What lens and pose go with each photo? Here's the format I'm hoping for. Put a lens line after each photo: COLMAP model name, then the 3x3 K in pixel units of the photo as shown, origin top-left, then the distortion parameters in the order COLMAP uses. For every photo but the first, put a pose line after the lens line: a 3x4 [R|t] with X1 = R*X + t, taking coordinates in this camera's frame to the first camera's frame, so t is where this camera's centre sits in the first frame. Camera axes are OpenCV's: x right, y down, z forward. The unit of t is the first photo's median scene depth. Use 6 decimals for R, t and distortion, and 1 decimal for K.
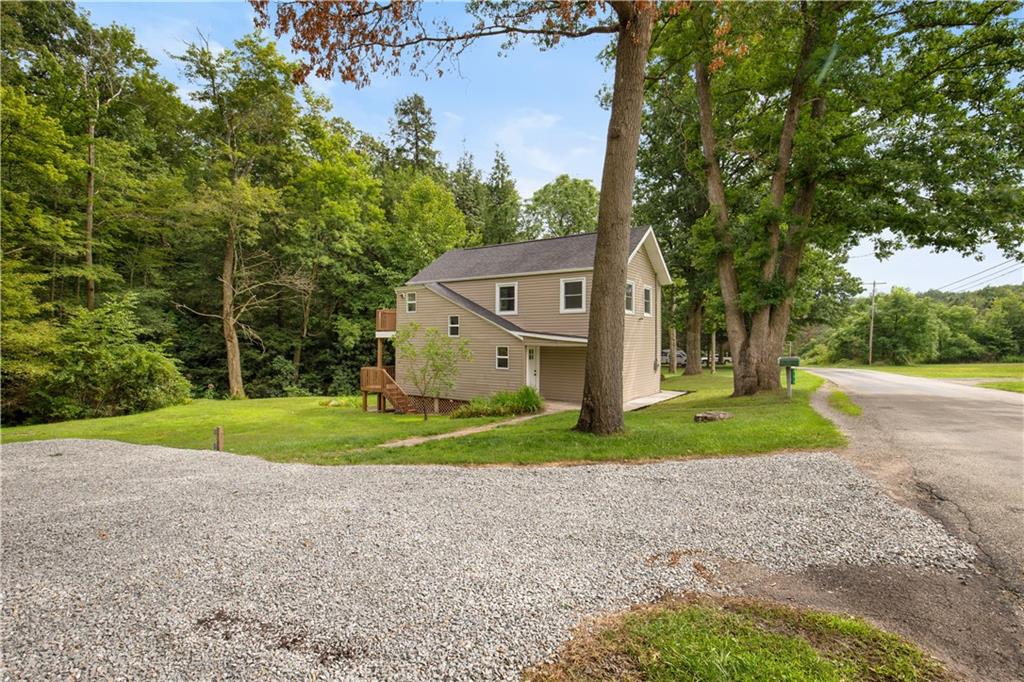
lens RADIAL K [[469.5, 0, 509.8], [0, 469.5, 336.0], [0, 0, 1]] dist [0.003819, -0.000840]
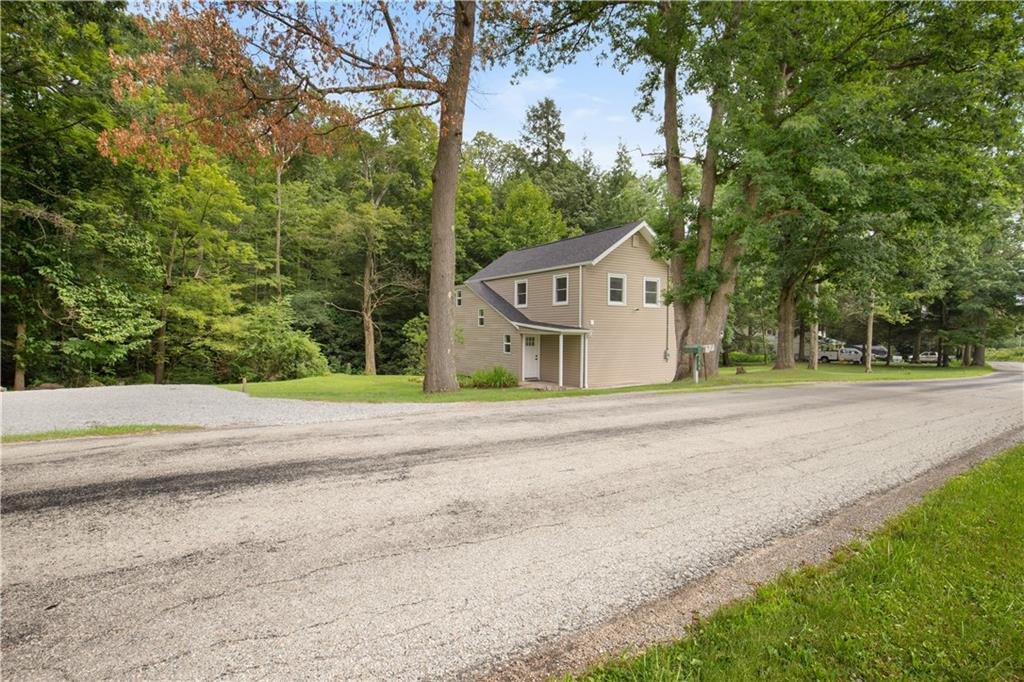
lens RADIAL K [[469.5, 0, 516.7], [0, 469.5, 343.1], [0, 0, 1]] dist [0.003819, -0.000840]
pose [[0.936877, 0.013929, -0.349382, 0.260022], [-0.003461, 0.999527, 0.030568, 0.004896], [0.349642, -0.027429, 0.936482, -0.063999]]
